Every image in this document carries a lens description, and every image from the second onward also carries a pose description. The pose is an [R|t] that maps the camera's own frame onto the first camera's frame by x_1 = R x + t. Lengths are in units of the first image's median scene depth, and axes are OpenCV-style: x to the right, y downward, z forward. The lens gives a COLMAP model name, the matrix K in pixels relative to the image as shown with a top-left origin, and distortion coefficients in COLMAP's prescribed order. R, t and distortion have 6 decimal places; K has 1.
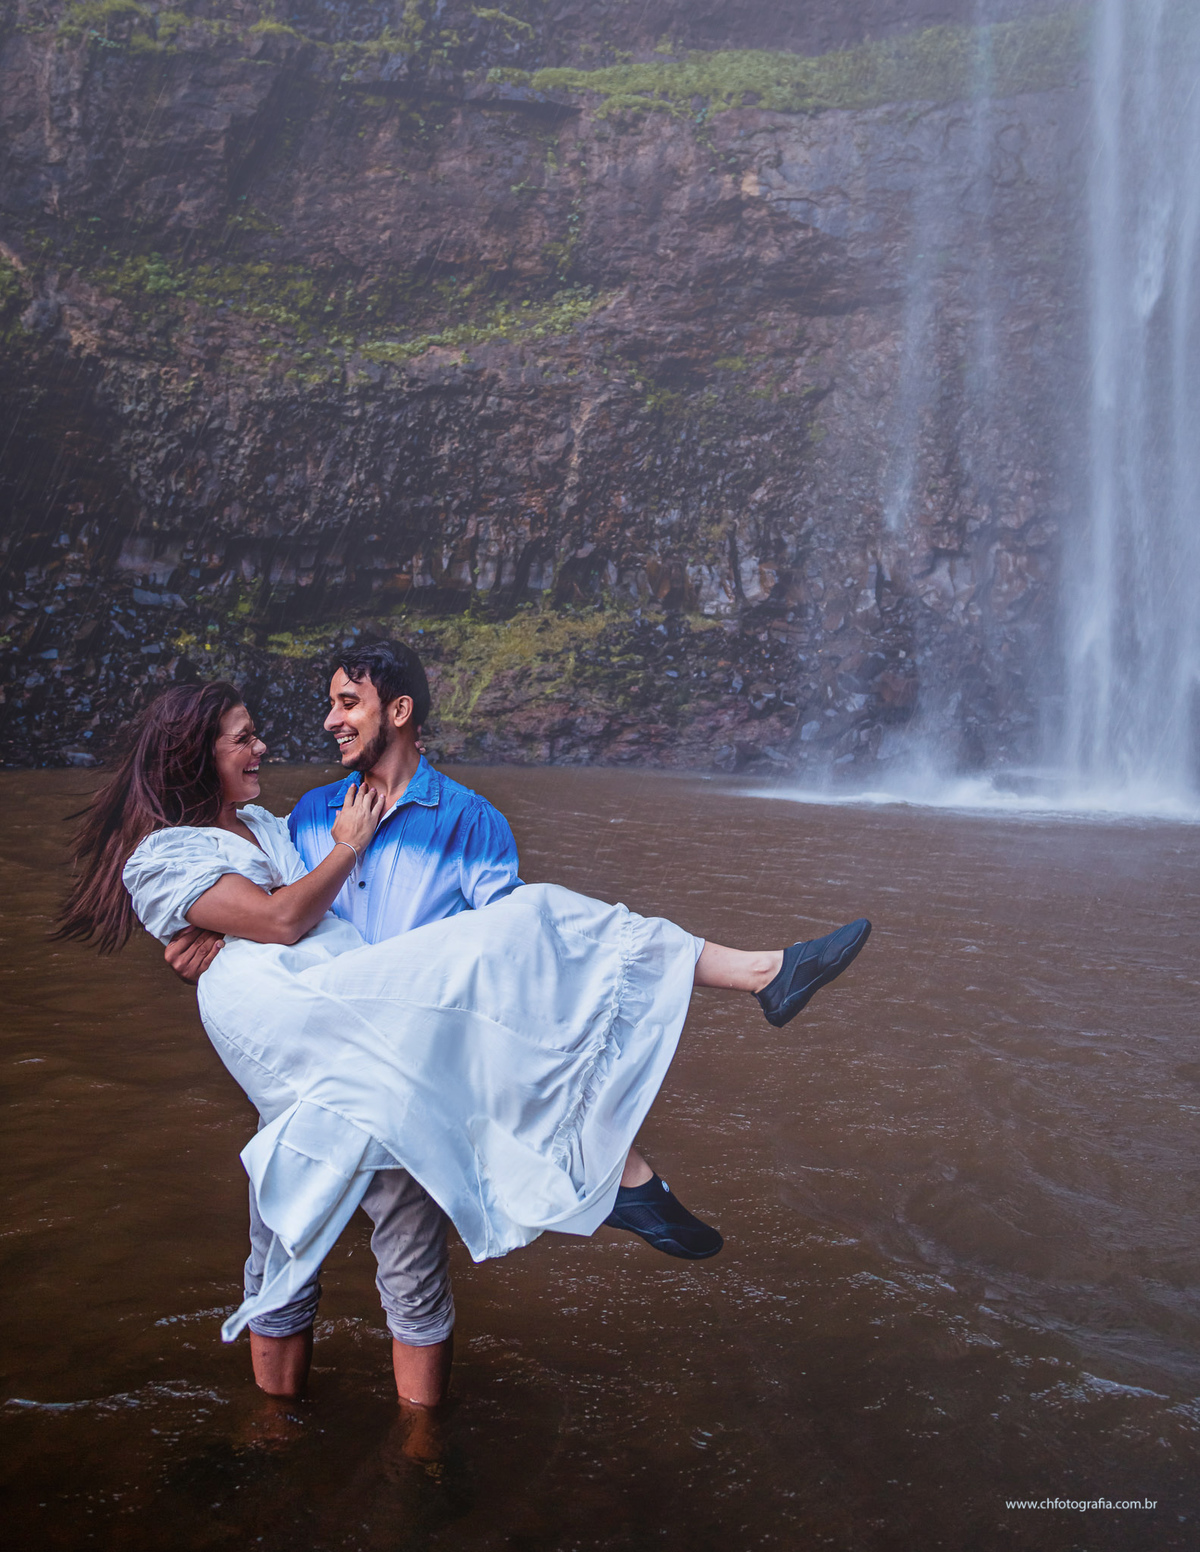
lens RADIAL K [[1161.3, 0, 588.3], [0, 1161.3, 662.8], [0, 0, 1]] dist [-0.014277, 0.017544]
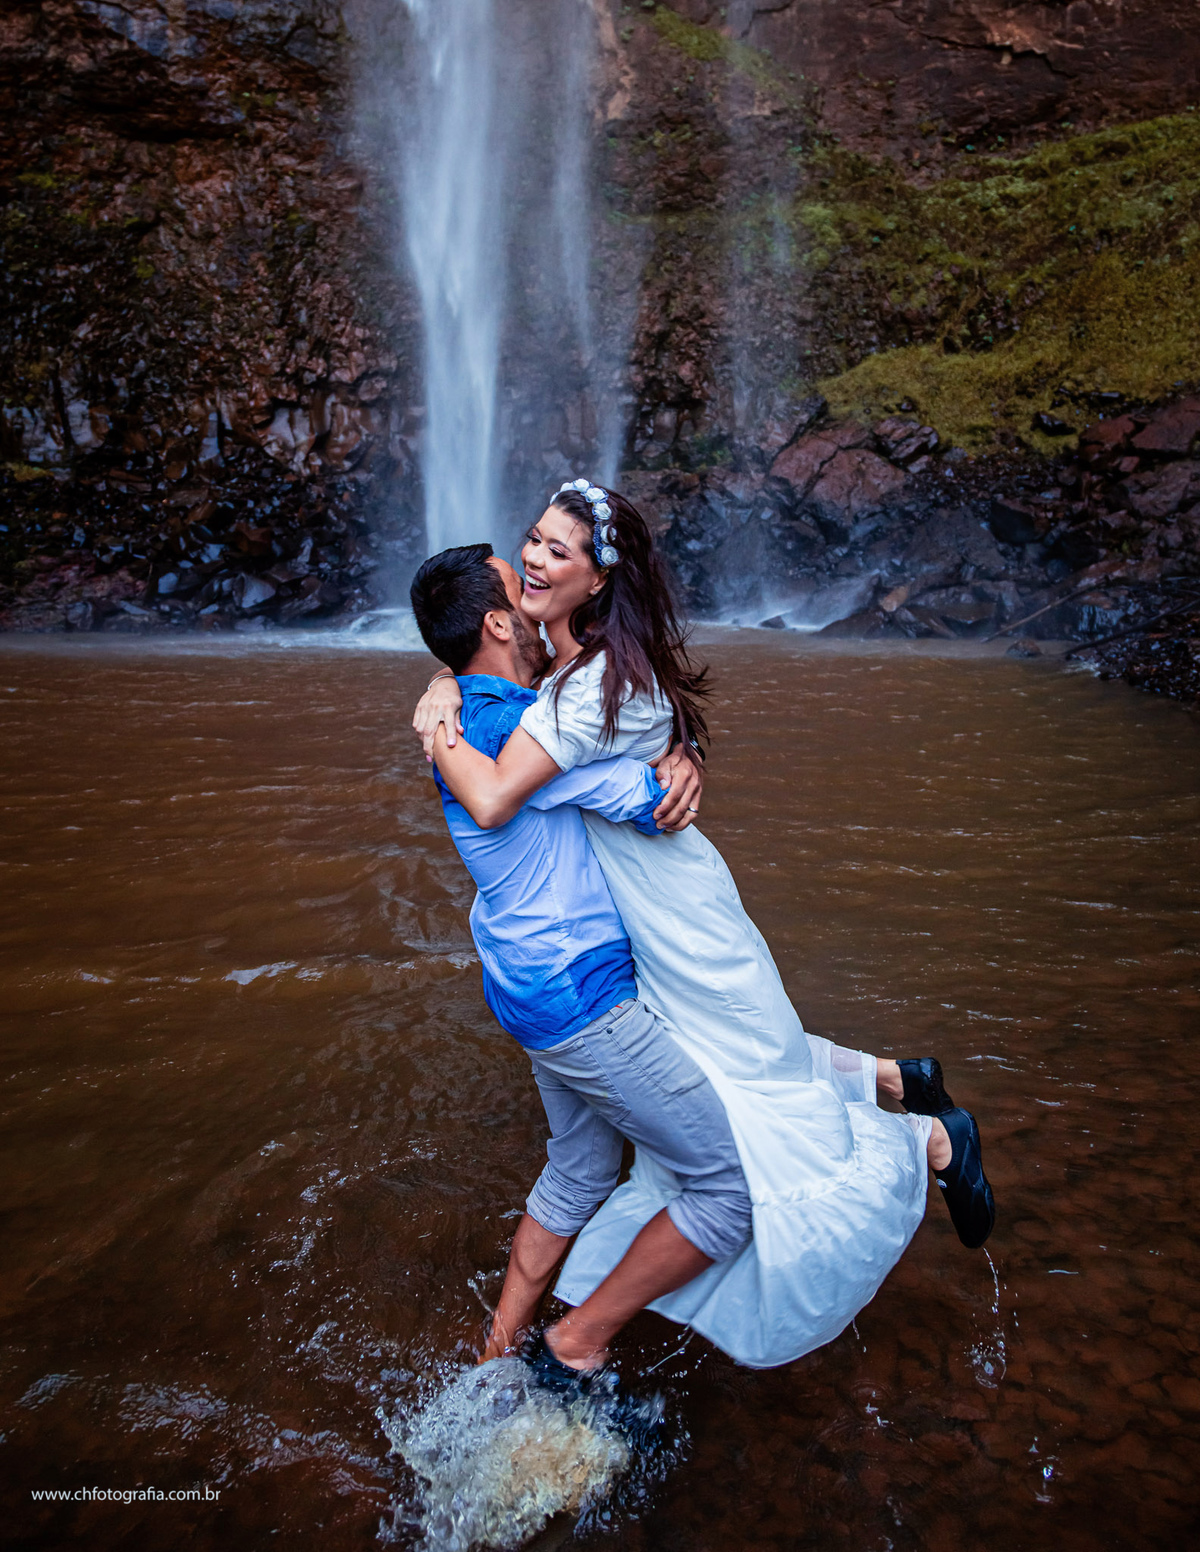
lens RADIAL K [[1161.3, 0, 596.5], [0, 1161.3, 664.0], [0, 0, 1]] dist [-0.014277, 0.017544]
pose [[0.826819, -0.085697, 0.555902, -0.054019], [0.009474, 0.990307, 0.138573, -0.005937], [-0.562389, -0.109308, 0.819616, -0.023975]]
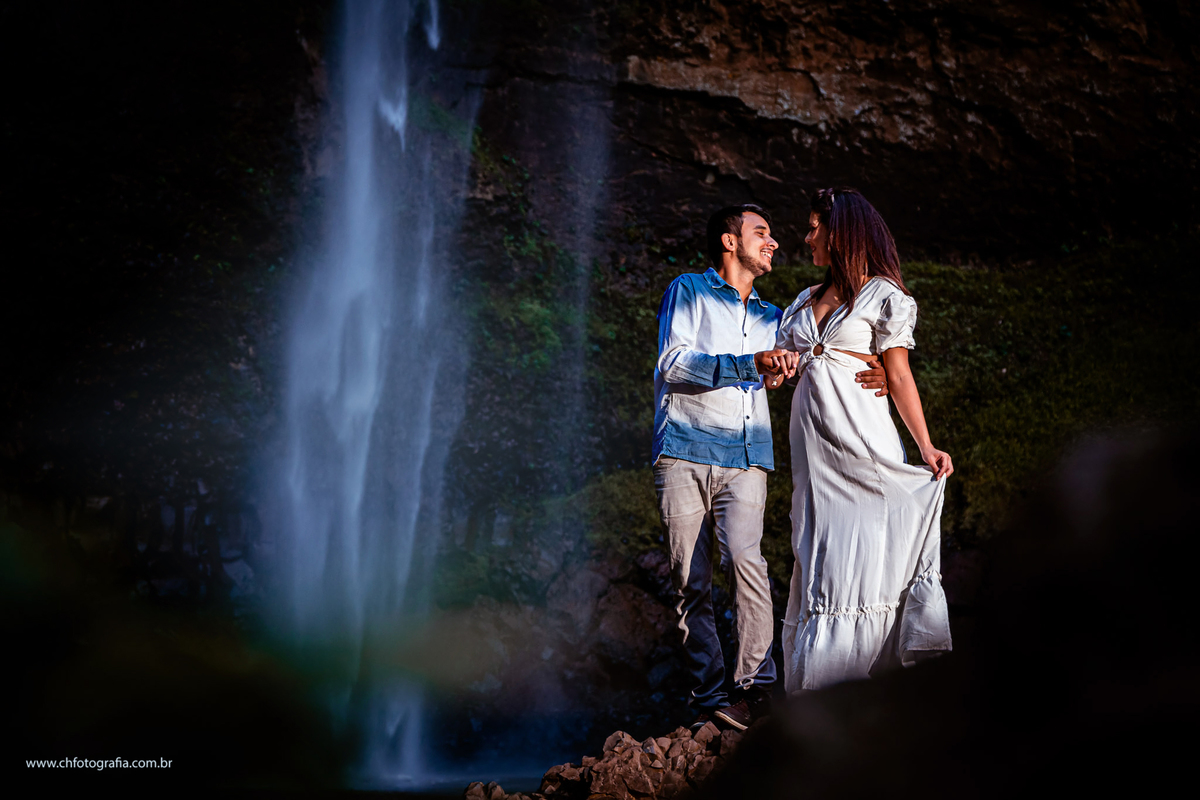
lens RADIAL K [[2058.3, 0, 587.7], [0, 2058.3, 413.2], [0, 0, 1]] dist [0.026752, 0.000000]
pose [[0.433142, 0.111344, 0.894422, -0.710561], [-0.031704, 0.993608, -0.108338, -0.005778], [-0.900768, 0.018569, 0.433904, 0.020230]]
